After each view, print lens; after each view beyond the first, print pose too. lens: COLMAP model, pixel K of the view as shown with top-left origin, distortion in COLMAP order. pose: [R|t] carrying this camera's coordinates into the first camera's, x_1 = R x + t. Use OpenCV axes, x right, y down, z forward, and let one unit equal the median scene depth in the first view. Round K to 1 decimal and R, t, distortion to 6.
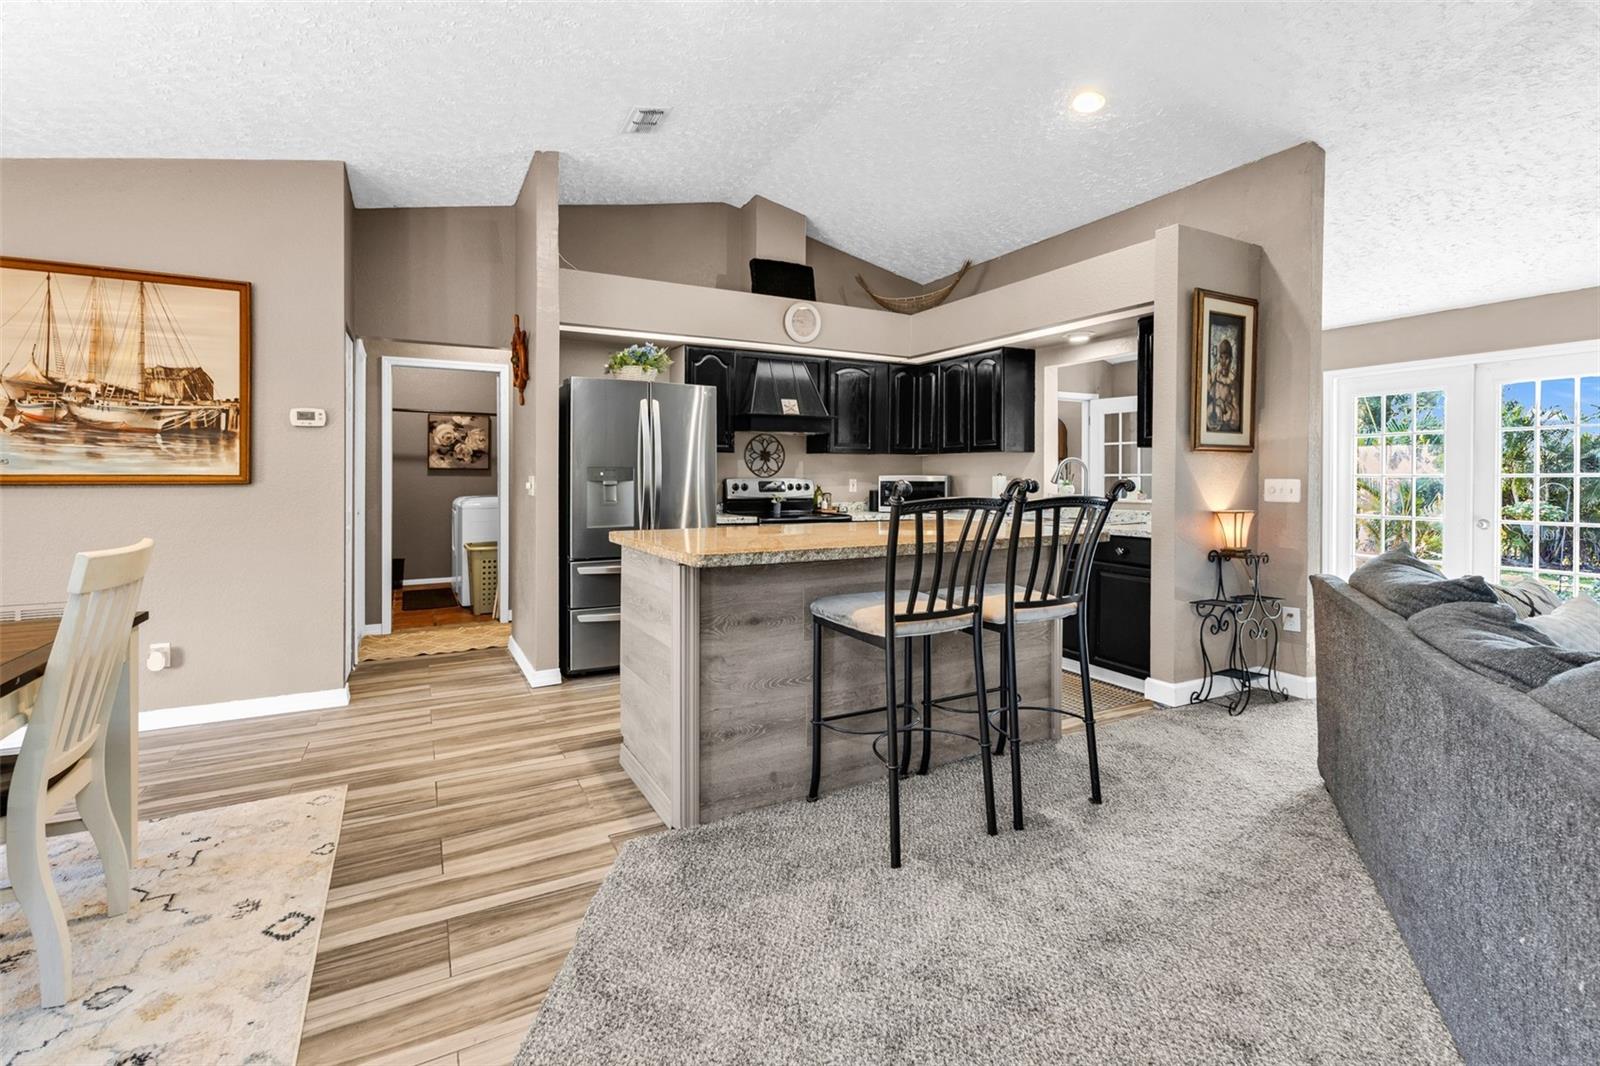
lens RADIAL K [[696.1, 0, 747.4], [0, 696.1, 475.8], [0, 0, 1]] dist [0.014625, -0.003486]
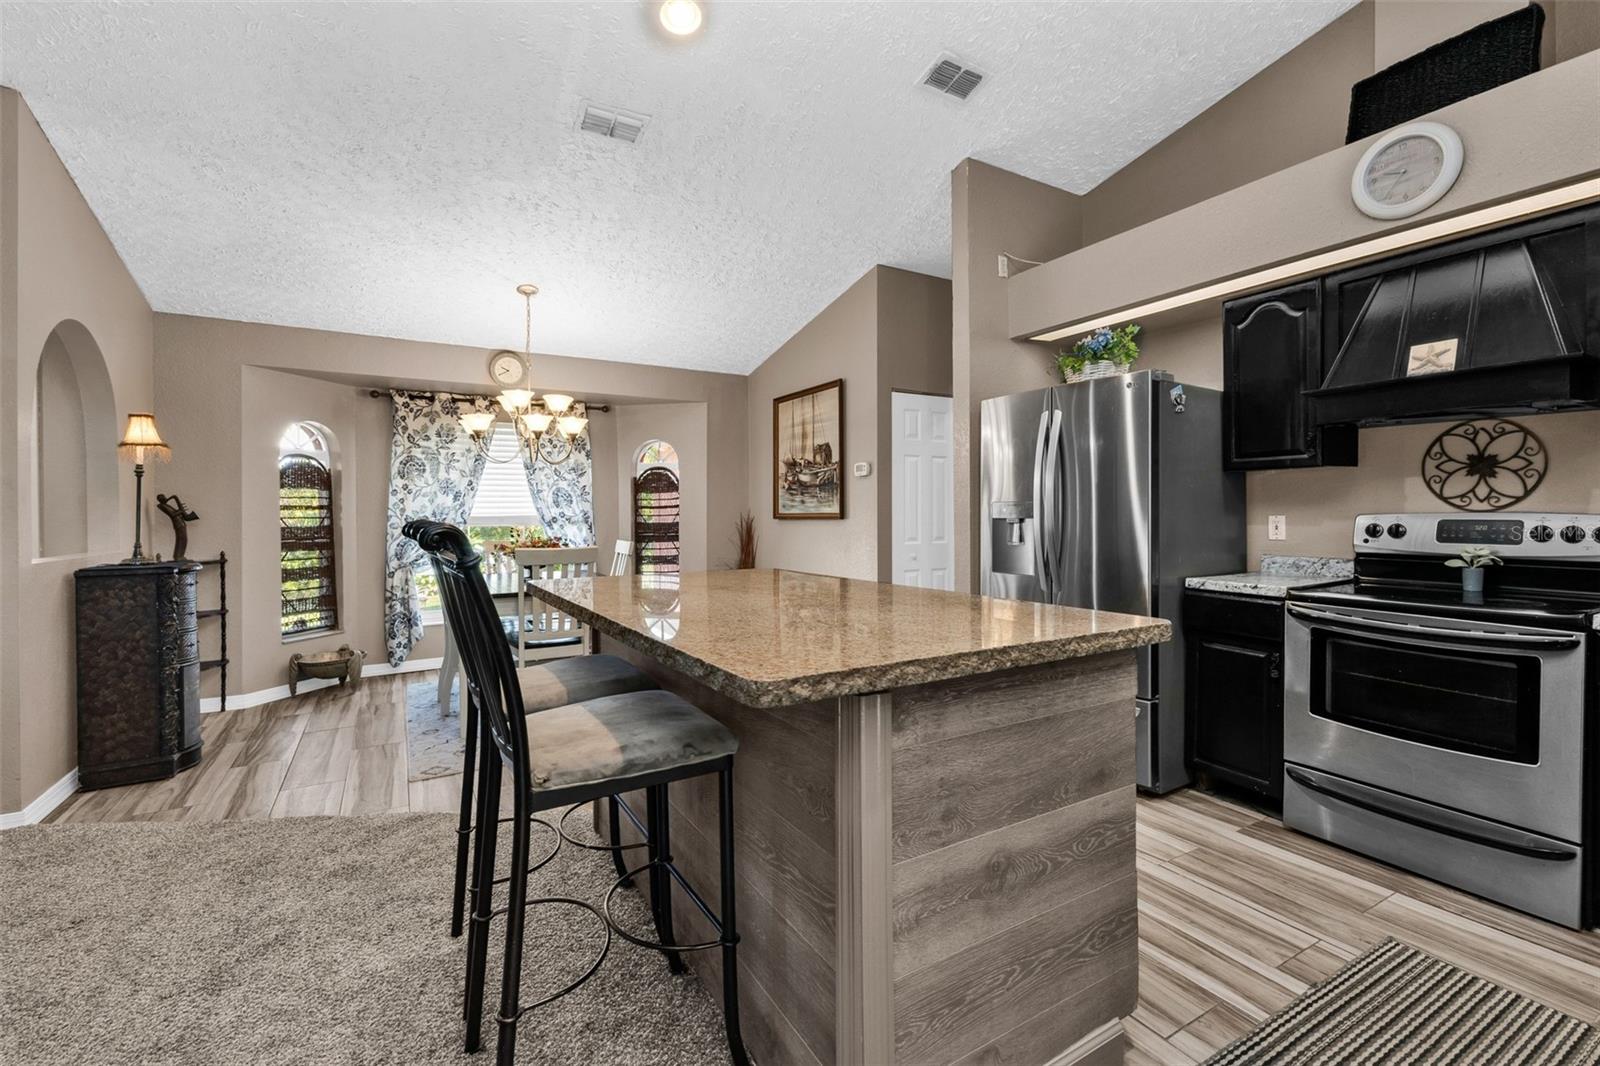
lens RADIAL K [[699.8, 0, 838.4], [0, 699.8, 516.5], [0, 0, 1]] dist [0.003045, -0.000709]
pose [[0.103827, 0.002832, -0.994591, 0.688647], [0.008295, 0.999959, 0.003713, 0.000364], [0.994561, -0.008635, 0.103799, 0.819148]]
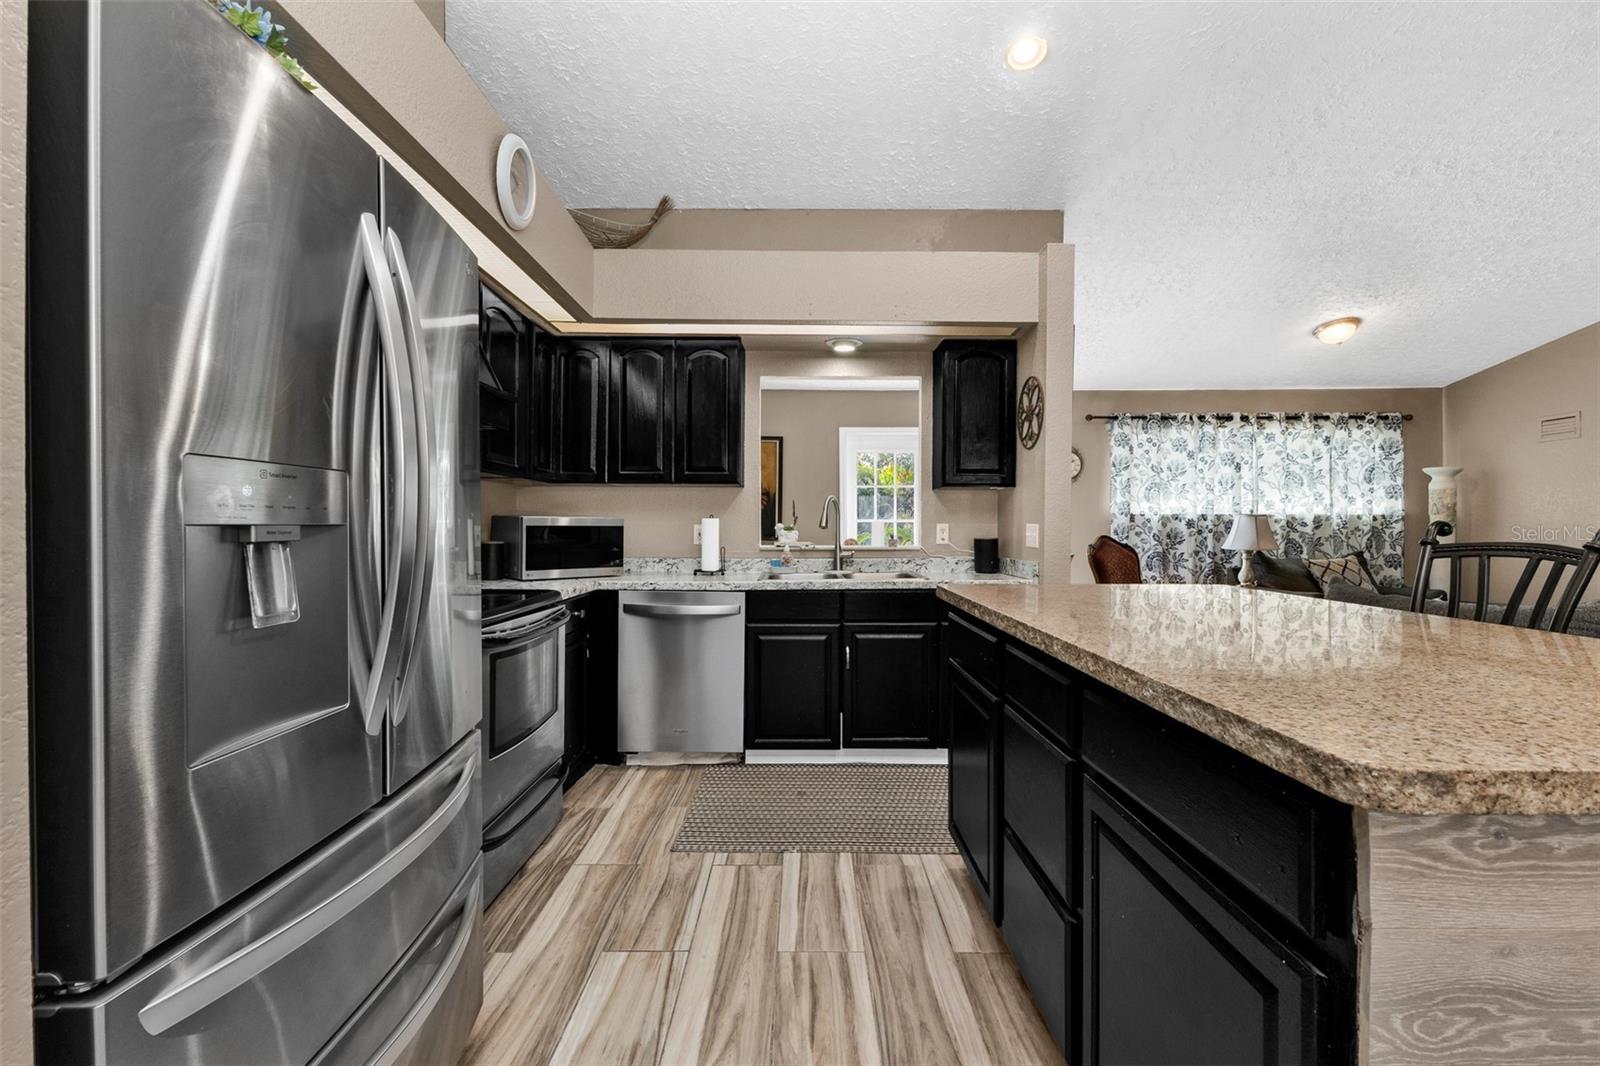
lens RADIAL K [[696.1, 0, 805.8], [0, 696.1, 532.9], [0, 0, 1]] dist [0.014625, -0.003486]
pose [[0.455981, -0.007699, 0.889956, -0.345177], [-0.004228, 0.999933, 0.010817, 0.012310], [-0.889980, -0.008695, 0.455917, 0.868105]]
